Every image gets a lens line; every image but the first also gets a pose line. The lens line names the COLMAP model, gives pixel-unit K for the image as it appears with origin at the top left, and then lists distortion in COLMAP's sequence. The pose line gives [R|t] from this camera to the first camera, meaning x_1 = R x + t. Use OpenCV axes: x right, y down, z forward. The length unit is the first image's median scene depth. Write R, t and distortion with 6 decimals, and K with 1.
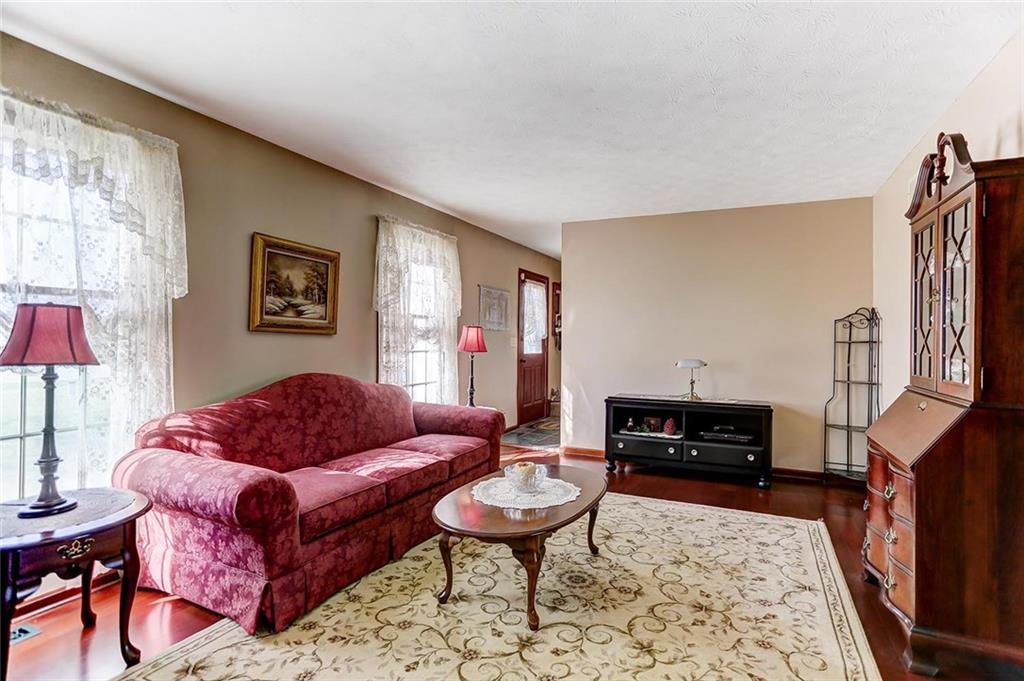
lens RADIAL K [[500.5, 0, 515.7], [0, 500.5, 340.0], [0, 0, 1]] dist [-0.017417, 0.000647]
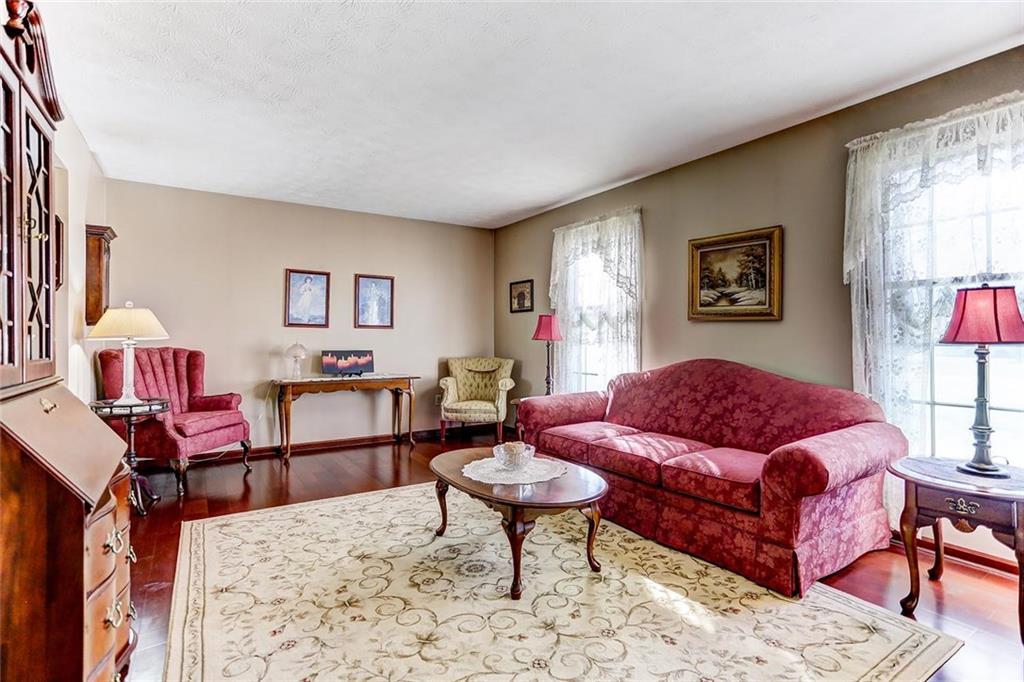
lens RADIAL K [[500.5, 0, 517.4], [0, 500.5, 337.8], [0, 0, 1]] dist [-0.017417, 0.000647]
pose [[-0.522219, -0.012422, -0.852721, 0.711878], [-0.009831, 0.999915, -0.008546, 0.035854], [0.852755, 0.003920, -0.522296, 1.235847]]
